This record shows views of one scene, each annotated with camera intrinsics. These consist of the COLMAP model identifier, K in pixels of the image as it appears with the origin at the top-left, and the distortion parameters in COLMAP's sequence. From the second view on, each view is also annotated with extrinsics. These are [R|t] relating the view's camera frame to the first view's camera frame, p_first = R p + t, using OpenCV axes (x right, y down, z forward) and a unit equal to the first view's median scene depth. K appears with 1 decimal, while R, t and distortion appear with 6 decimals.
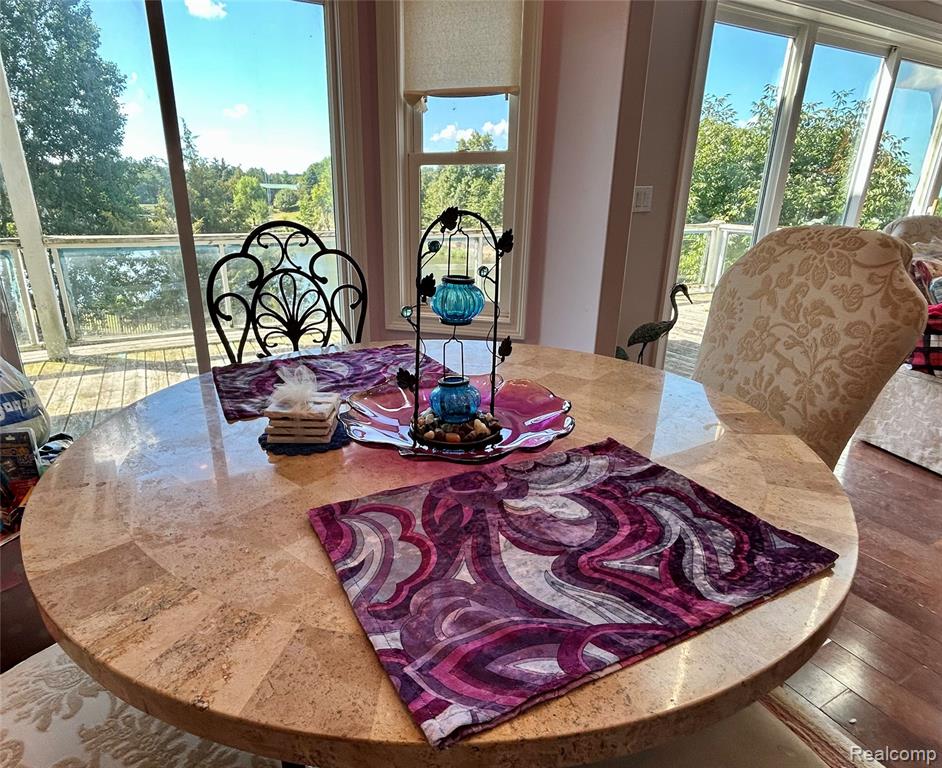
lens RADIAL K [[545.7, 0, 470.0], [0, 545.7, 382.2], [0, 0, 1]] dist [-0.004858, 0.000046]
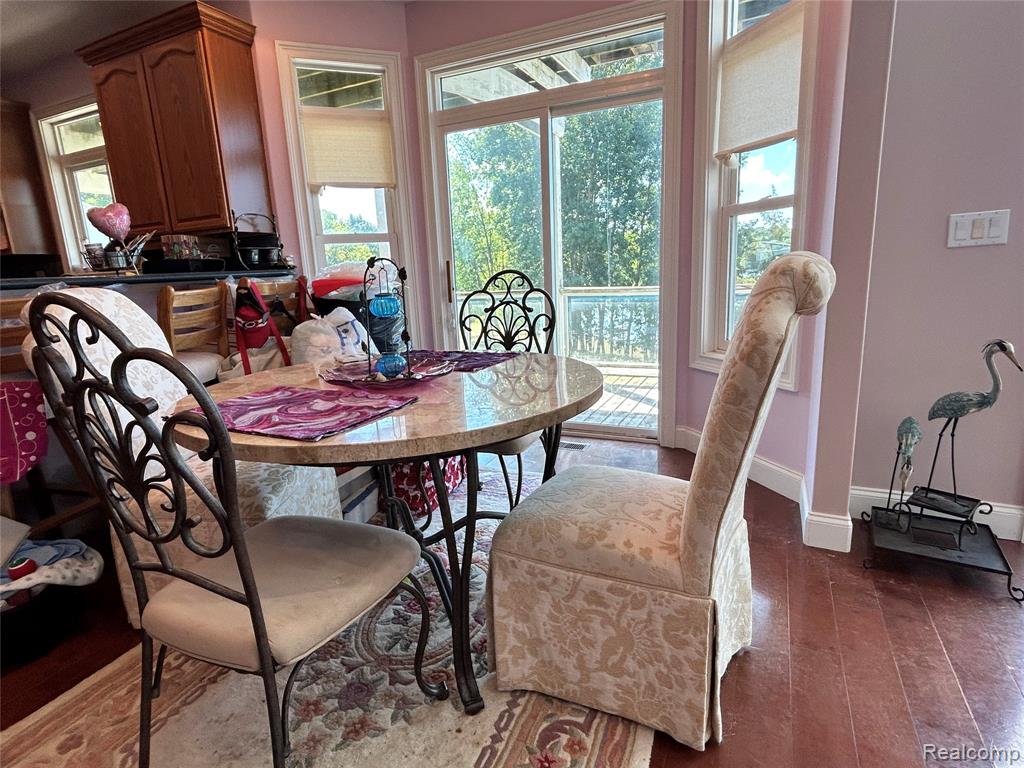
lens RADIAL K [[533.9, 0, 509.6], [0, 533.9, 381.2], [0, 0, 1]] dist [0.004797, 0.000153]
pose [[0.599898, 0.132420, -0.789042, 0.845178], [-0.208253, 0.978058, 0.005809, -0.001685], [0.772498, 0.160836, 0.614312, 0.134100]]
